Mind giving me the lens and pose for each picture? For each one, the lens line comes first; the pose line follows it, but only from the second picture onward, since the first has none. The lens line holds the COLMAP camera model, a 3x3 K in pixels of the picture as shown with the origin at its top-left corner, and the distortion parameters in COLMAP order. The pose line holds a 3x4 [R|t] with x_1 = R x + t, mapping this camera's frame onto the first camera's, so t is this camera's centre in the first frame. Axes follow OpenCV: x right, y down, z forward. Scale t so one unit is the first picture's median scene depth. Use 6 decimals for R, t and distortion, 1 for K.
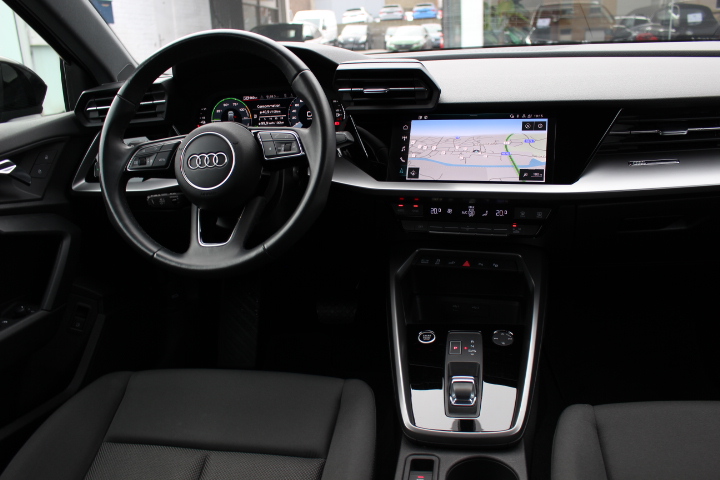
lens RADIAL K [[633.0, 0, 356.8], [0, 633.0, 238.5], [0, 0, 1]] dist [-0.116856, 0.037095]
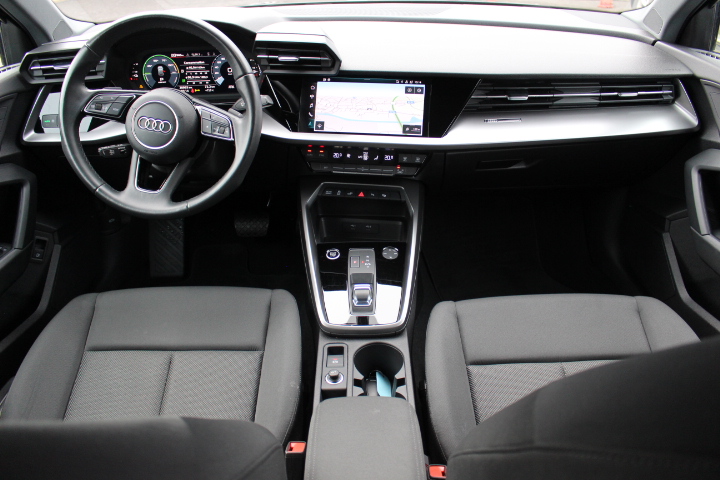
lens RADIAL K [[596.8, 0, 364.4], [0, 596.8, 241.7], [0, 0, 1]] dist [-0.103543, 0.043092]
pose [[0.981296, -0.042128, 0.187837, -0.057320], [0.007031, 0.982953, 0.183724, -0.097091], [-0.192375, -0.178967, 0.964864, -0.206038]]
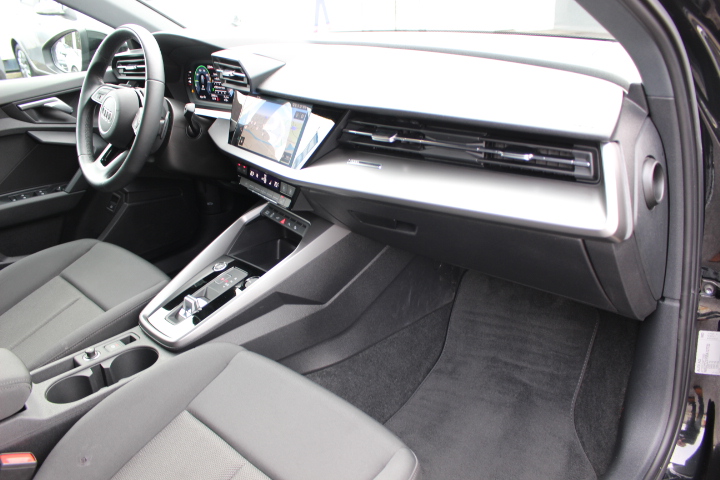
lens RADIAL K [[596.8, 0, 359.8], [0, 596.8, 256.2], [0, 0, 1]] dist [-0.103543, 0.043092]
pose [[0.818036, 0.252466, -0.516796, 1.000566], [-0.173247, 0.964942, 0.197162, -0.162776], [0.548455, -0.071752, 0.833096, 0.122060]]
